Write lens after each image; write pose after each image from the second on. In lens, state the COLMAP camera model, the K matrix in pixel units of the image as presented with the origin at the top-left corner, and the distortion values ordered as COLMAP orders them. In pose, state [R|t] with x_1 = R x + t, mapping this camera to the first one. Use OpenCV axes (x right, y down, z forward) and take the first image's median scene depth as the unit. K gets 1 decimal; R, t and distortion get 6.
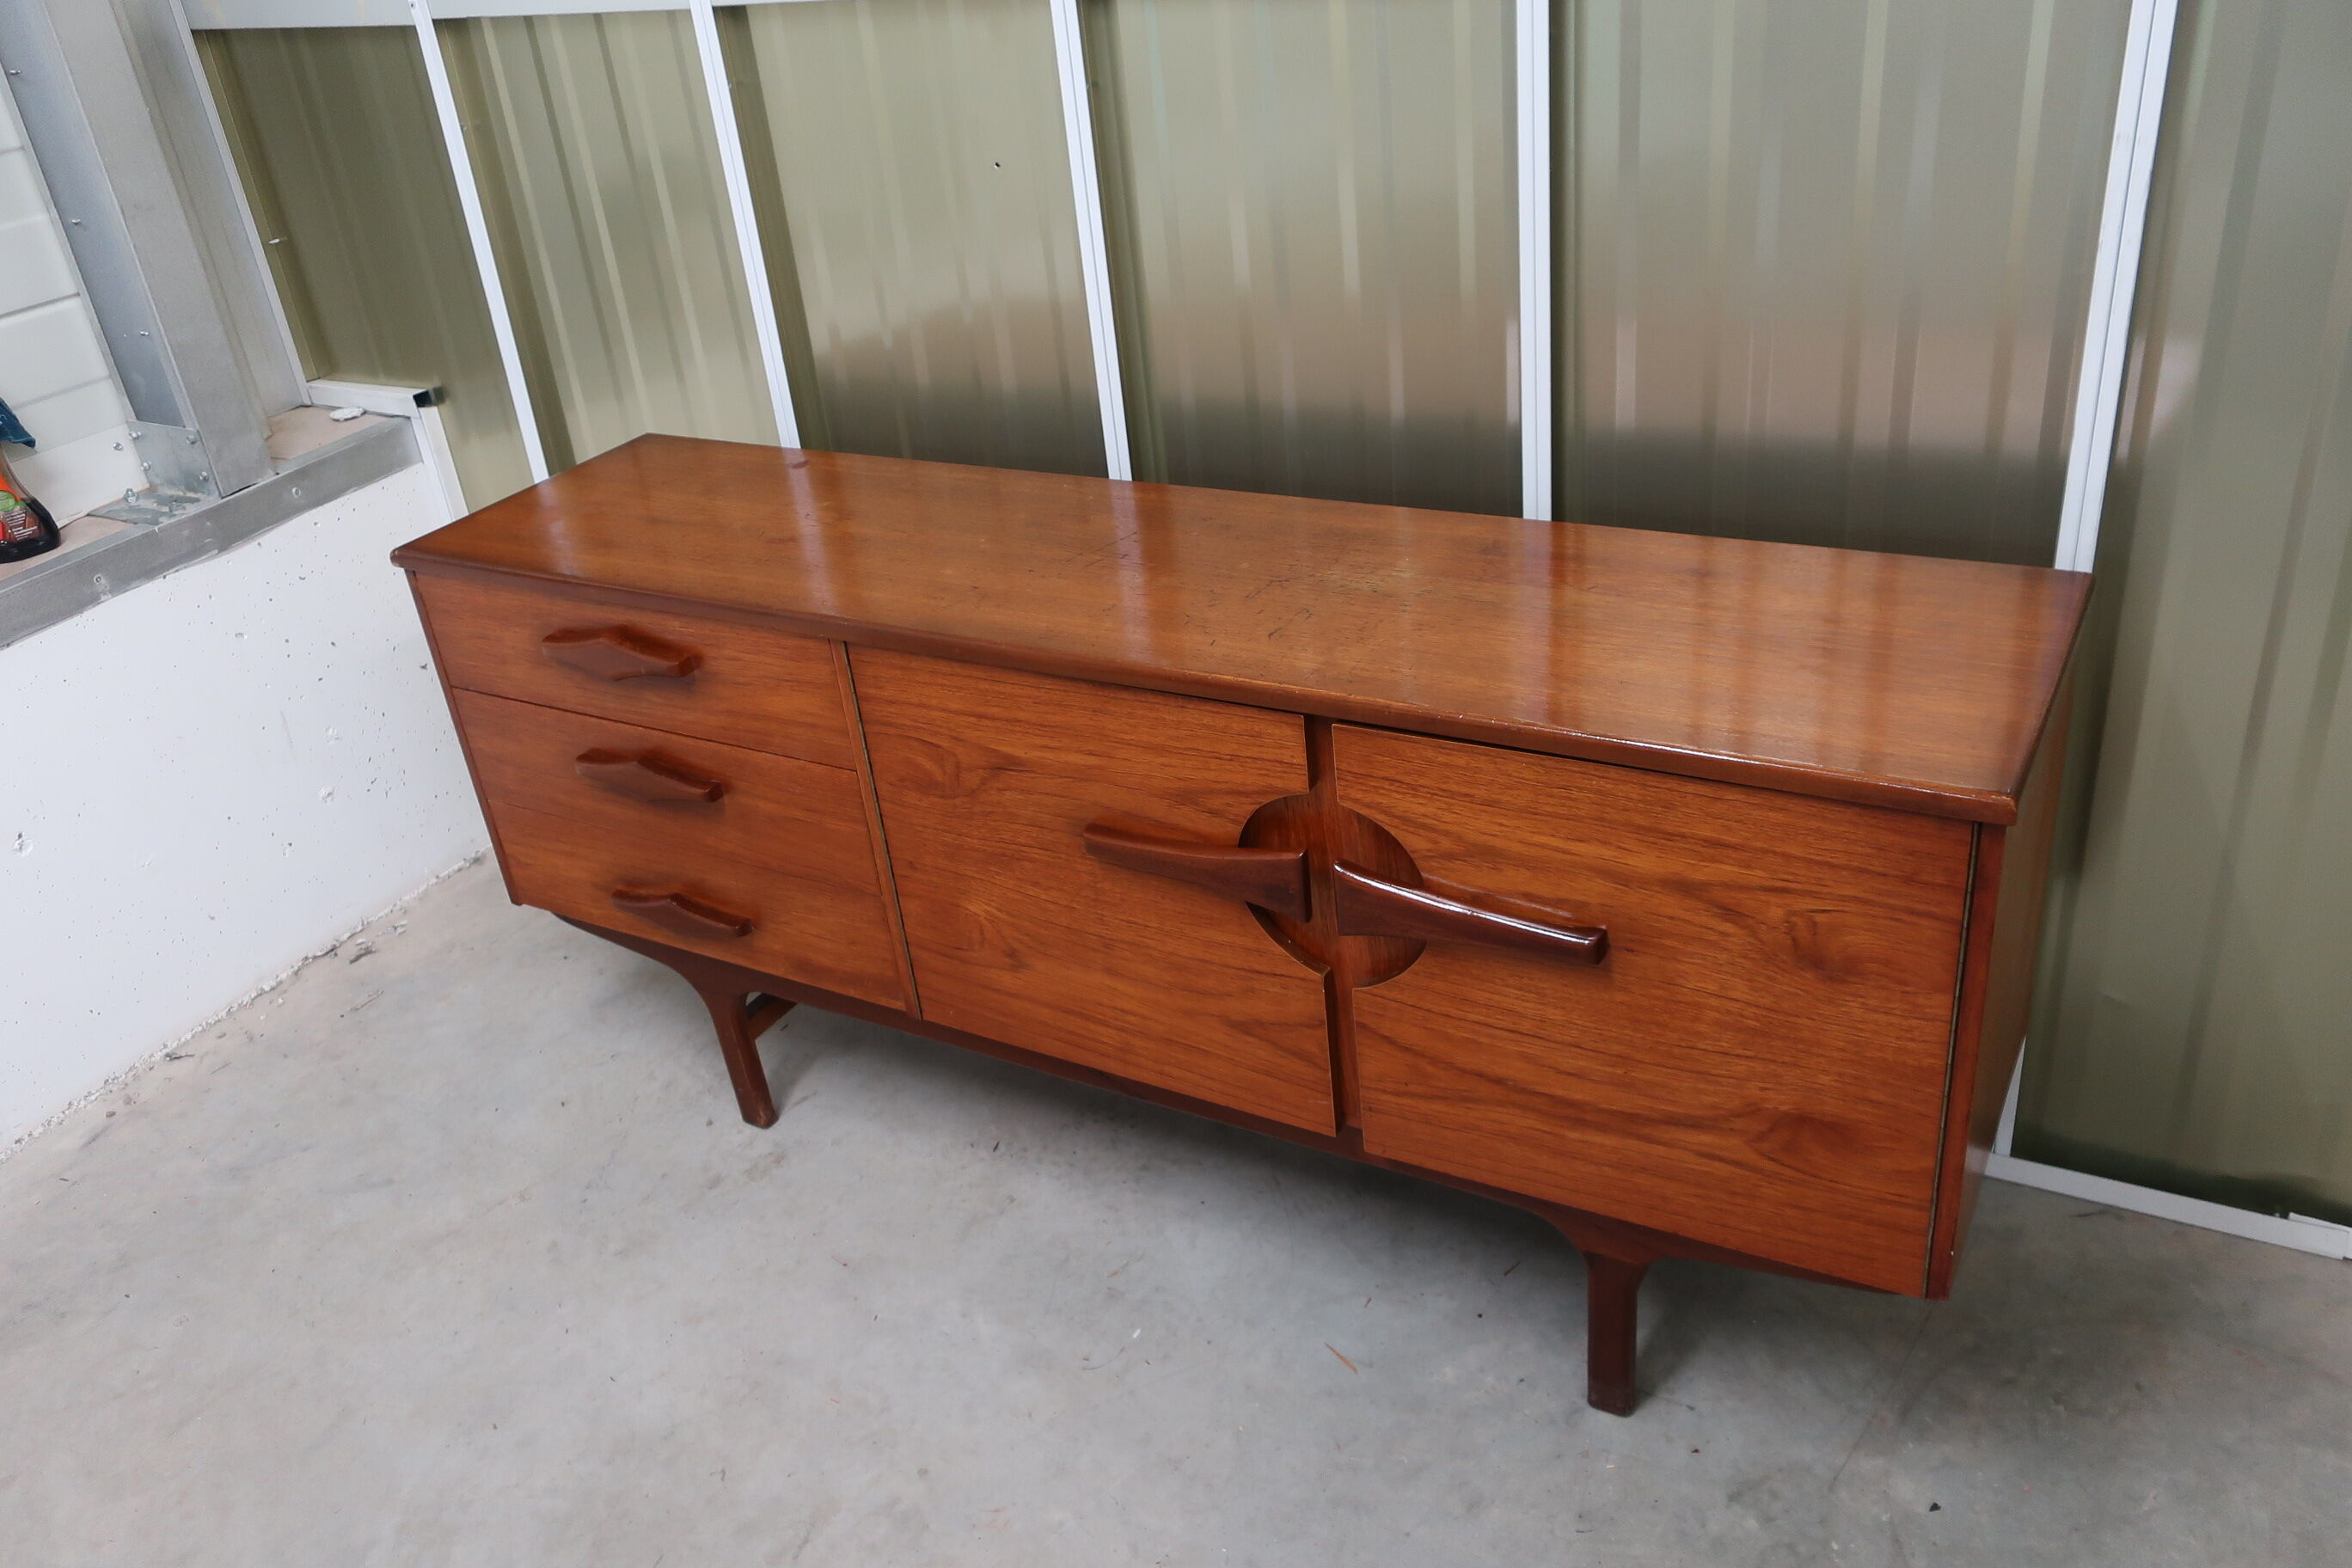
lens RADIAL K [[1862.6, 0, 1176.0], [0, 1862.6, 784.0], [0, 0, 1]] dist [0.003135, 0.007948]
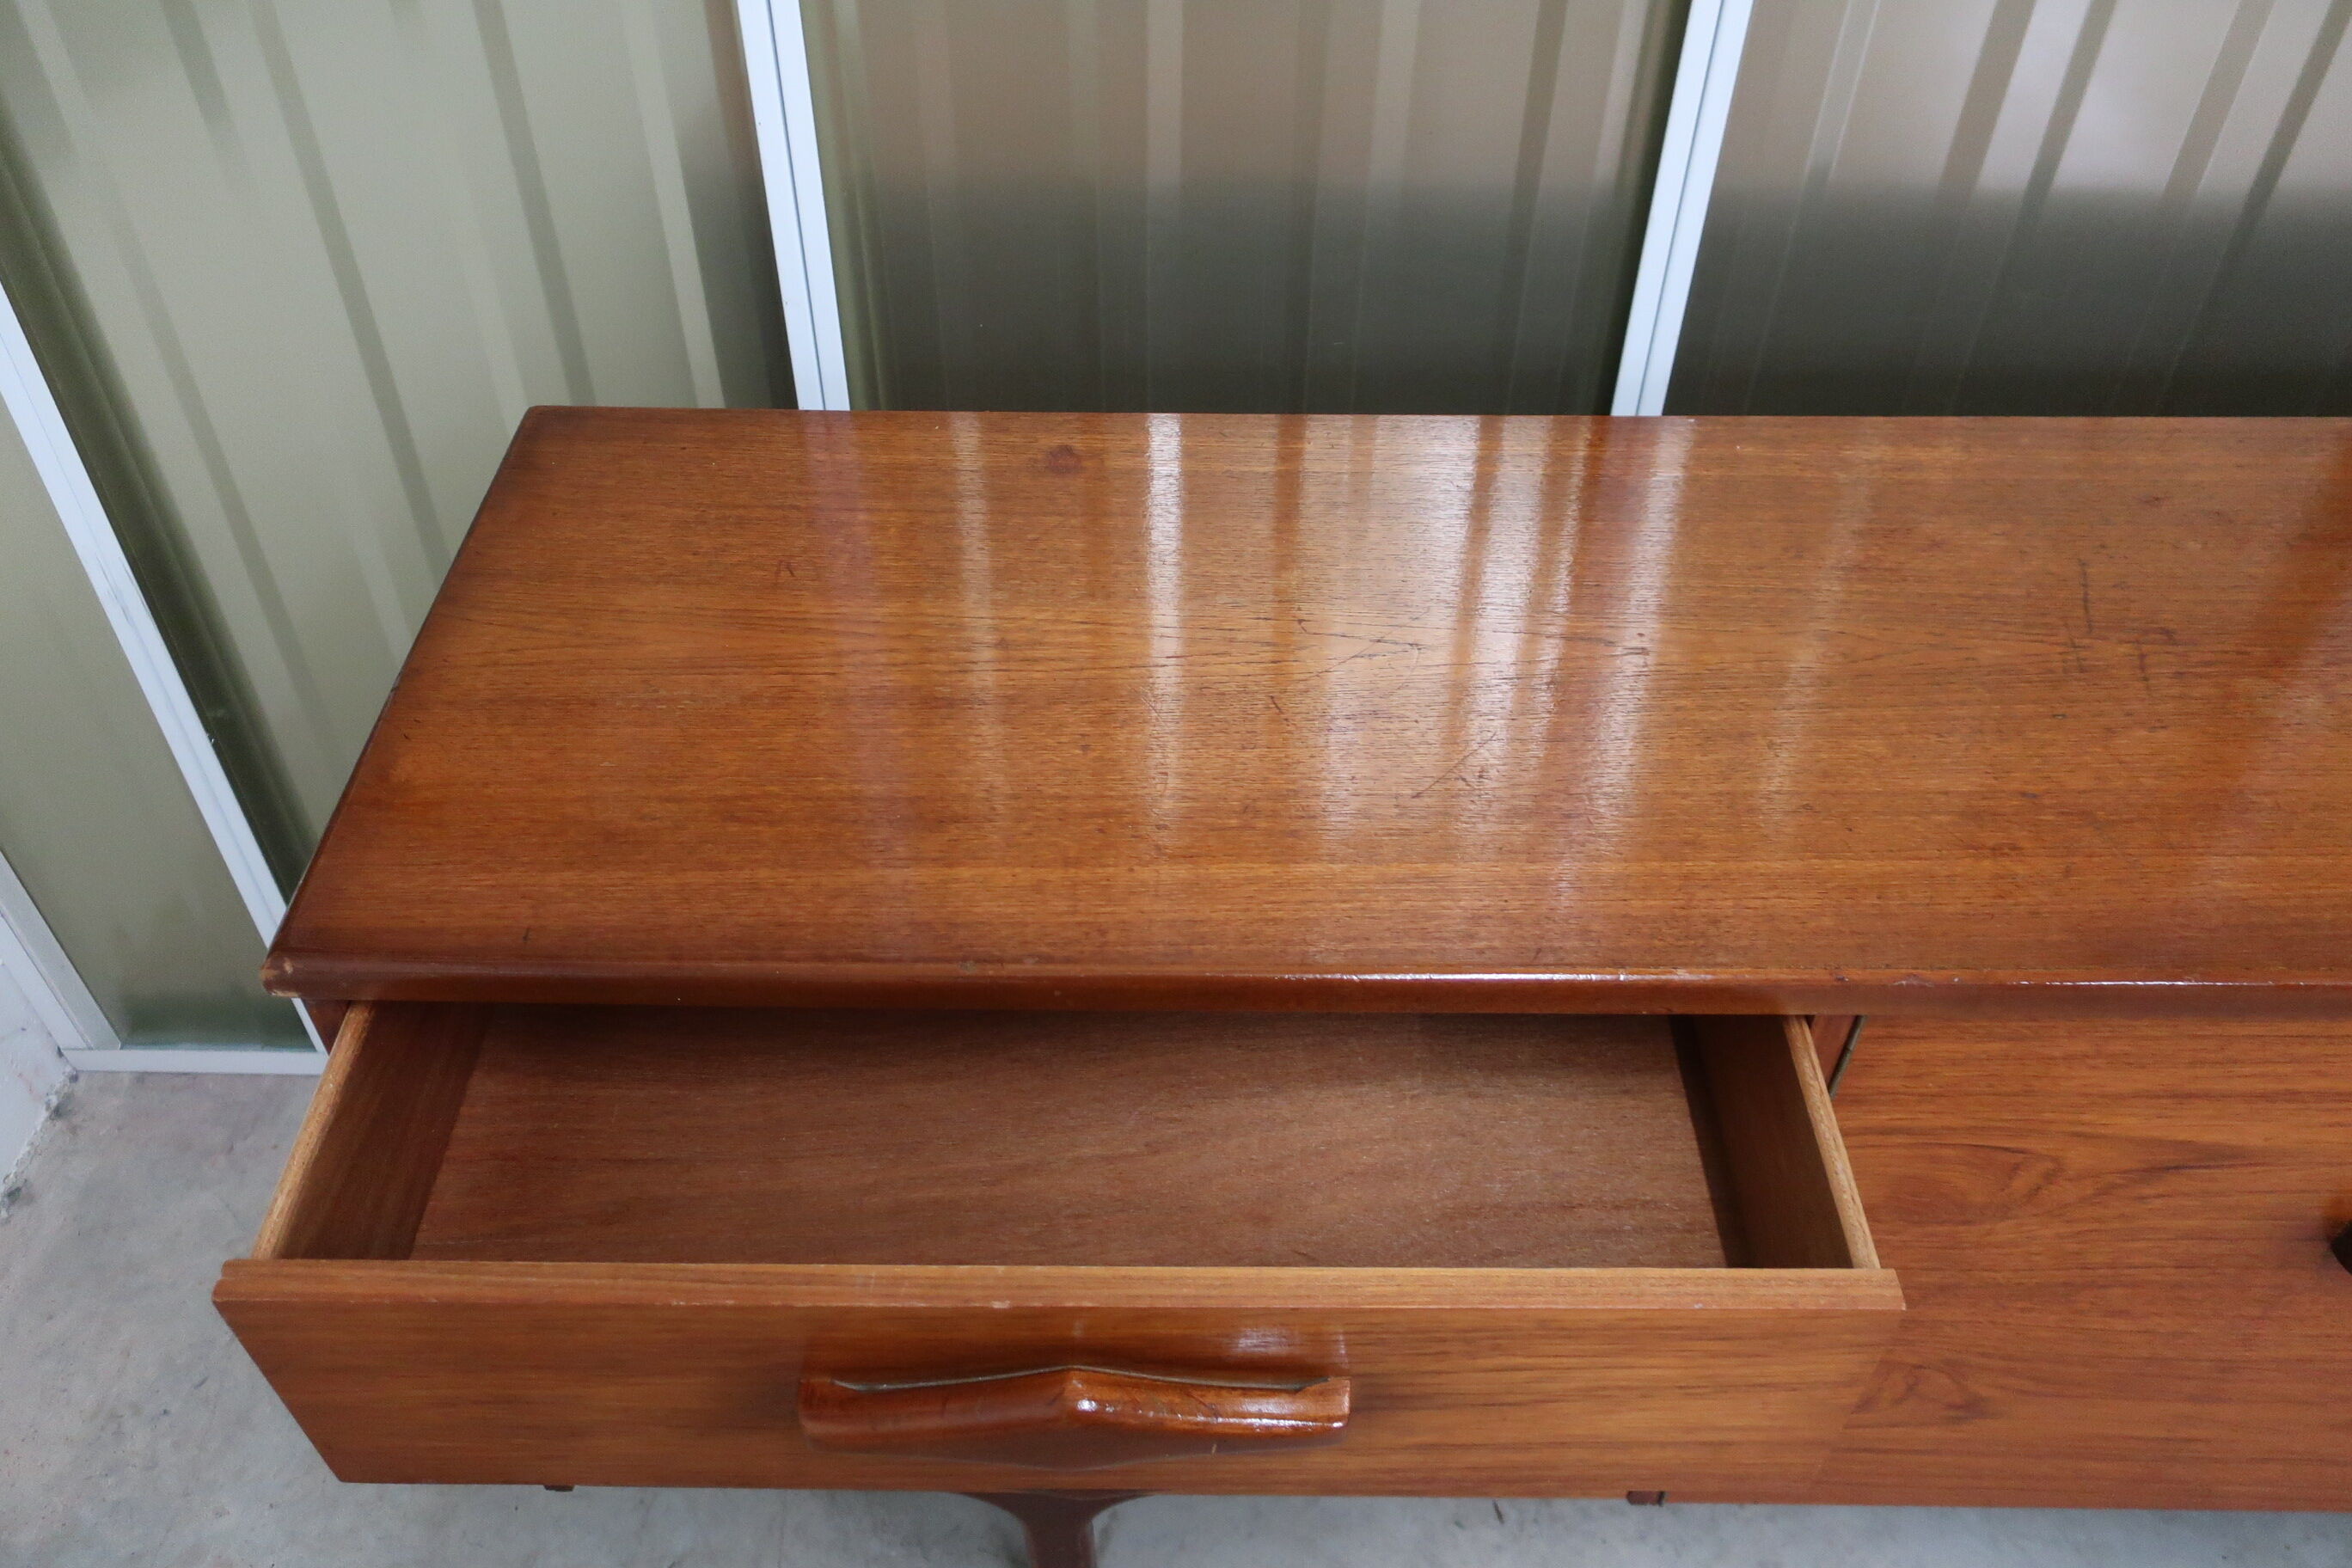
lens RADIAL K [[1862.6, 0, 1176.0], [0, 1862.6, 784.0], [0, 0, 1]] dist [0.003135, 0.007948]
pose [[0.866823, -0.264683, 0.422564, -0.500521], [0.158400, 0.949751, 0.269969, -0.275534], [-0.472787, -0.167081, 0.865192, 0.746826]]
